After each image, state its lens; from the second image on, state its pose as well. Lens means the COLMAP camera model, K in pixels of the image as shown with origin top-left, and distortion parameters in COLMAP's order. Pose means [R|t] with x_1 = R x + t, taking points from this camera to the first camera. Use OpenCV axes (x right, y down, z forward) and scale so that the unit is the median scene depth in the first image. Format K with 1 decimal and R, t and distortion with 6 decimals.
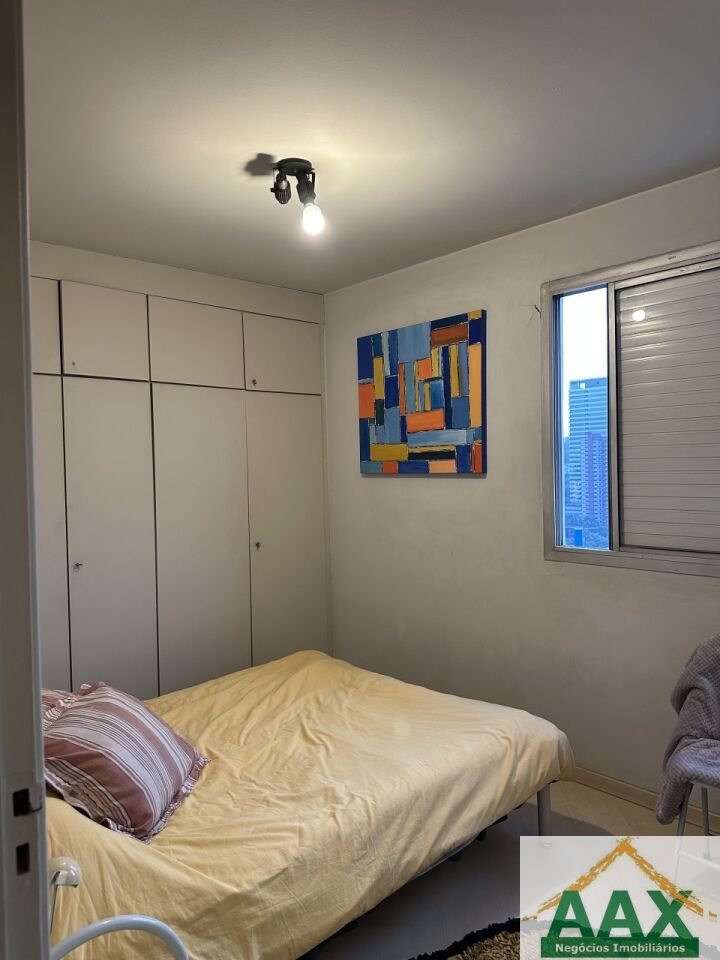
lens RADIAL K [[671.8, 0, 357.5], [0, 671.8, 484.5], [0, 0, 1]] dist [0.067305, -0.084884]
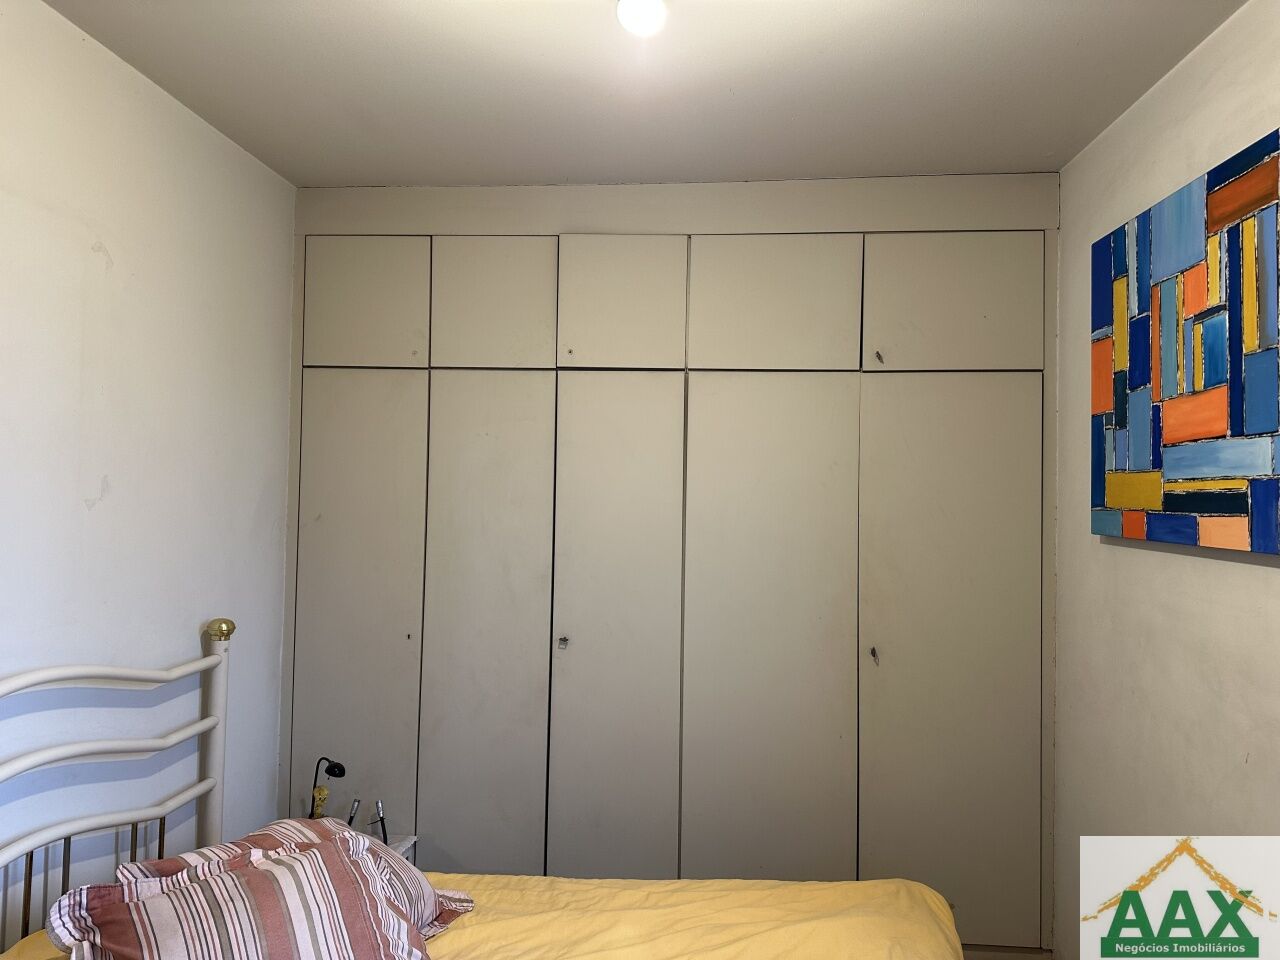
lens RADIAL K [[895.7, 0, 633.0], [0, 895.7, 476.9], [0, 0, 1]] dist [0.067305, -0.084884]
pose [[0.676552, 0.020132, -0.736119, 0.277431], [-0.050241, 0.998559, -0.018867, -0.030889], [0.734679, 0.049748, 0.676589, 0.383728]]
